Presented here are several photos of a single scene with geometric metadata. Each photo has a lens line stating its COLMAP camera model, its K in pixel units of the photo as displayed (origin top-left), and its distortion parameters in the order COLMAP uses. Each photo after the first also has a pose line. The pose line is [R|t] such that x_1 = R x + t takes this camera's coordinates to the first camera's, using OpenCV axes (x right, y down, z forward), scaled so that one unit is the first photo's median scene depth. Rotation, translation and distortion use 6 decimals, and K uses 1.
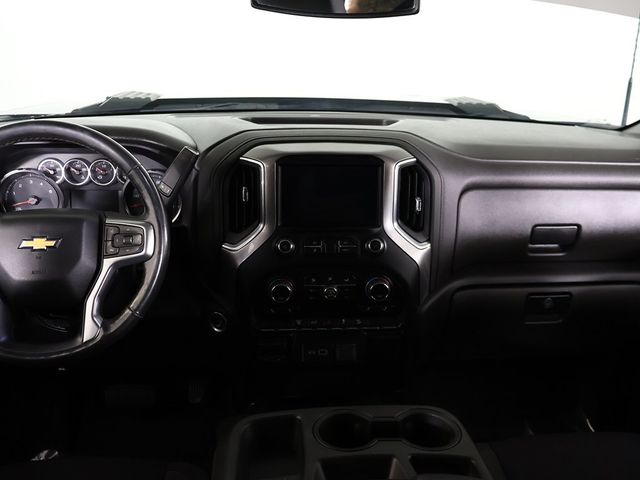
lens RADIAL K [[571.7, 0, 322.1], [0, 571.7, 238.1], [0, 0, 1]] dist [-0.030477, -0.005291]
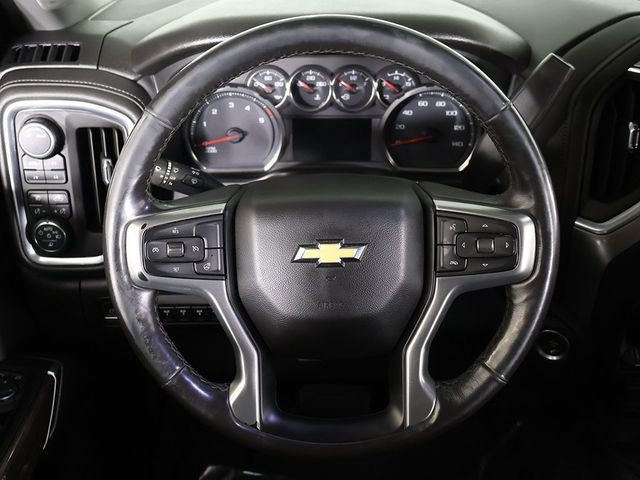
lens RADIAL K [[674.7, 0, 321.8], [0, 674.7, 236.6], [0, 0, 1]] dist [-0.016851, 0.000000]
pose [[0.992022, 0.021882, -0.124149, -0.343207], [0.002467, 0.981262, 0.192663, -0.105072], [0.126038, -0.191432, 0.973380, 0.301486]]
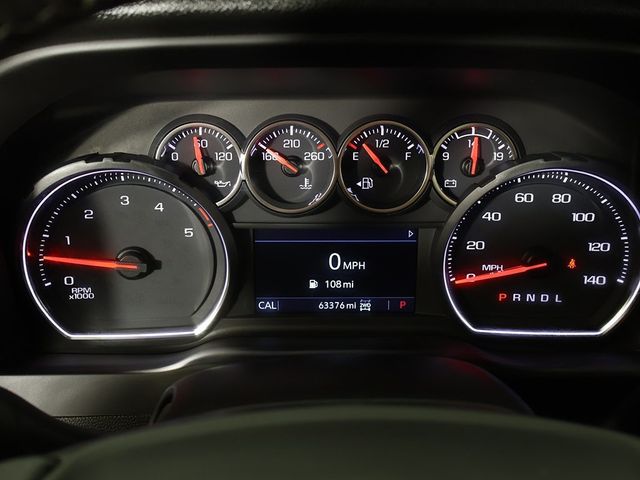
lens RADIAL K [[697.6, 0, 317.8], [0, 697.6, 240.0], [0, 0, 1]] dist [-0.000847, 0.000000]
pose [[0.995235, 0.001766, -0.097487, -0.402054], [0.002486, 0.999051, 0.043483, -0.099445], [0.097471, -0.043518, 0.994286, 0.692584]]
